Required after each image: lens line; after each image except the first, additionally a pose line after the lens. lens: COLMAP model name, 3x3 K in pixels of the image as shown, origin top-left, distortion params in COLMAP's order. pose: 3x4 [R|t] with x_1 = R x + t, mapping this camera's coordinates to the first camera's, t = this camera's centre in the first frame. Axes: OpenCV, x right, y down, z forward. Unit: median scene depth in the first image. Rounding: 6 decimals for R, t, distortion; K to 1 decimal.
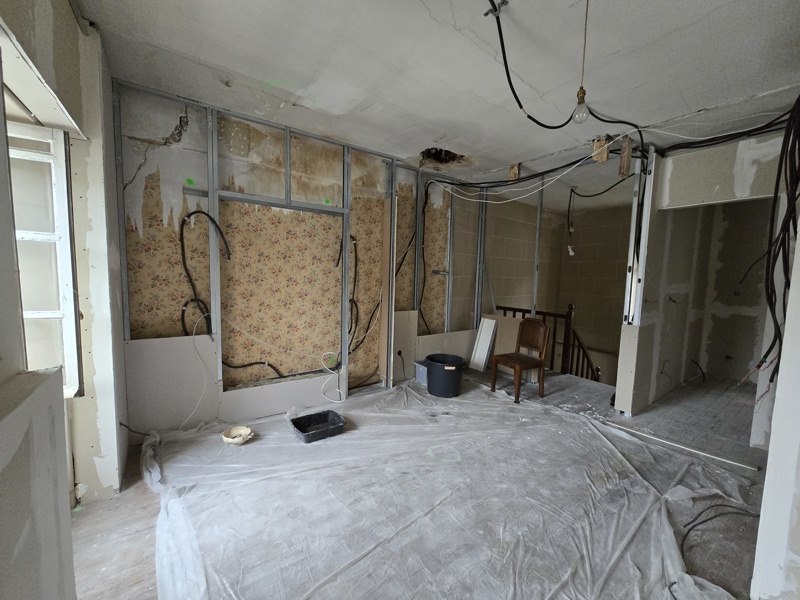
lens RADIAL K [[325.6, 0, 399.8], [0, 325.6, 304.2], [0, 0, 1]] dist [-0.002852, -0.000293]
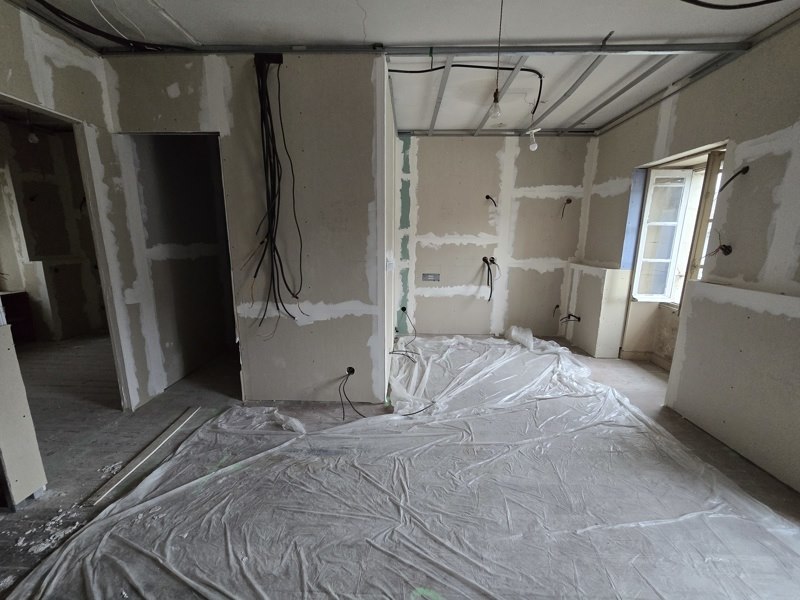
lens RADIAL K [[325.6, 0, 399.8], [0, 325.6, 304.2], [0, 0, 1]] dist [-0.002852, -0.000293]
pose [[-0.786626, -0.156497, 0.597268, -0.025368], [0.026565, 0.957871, 0.285969, -0.094026], [-0.616859, 0.240817, -0.749328, 1.054286]]
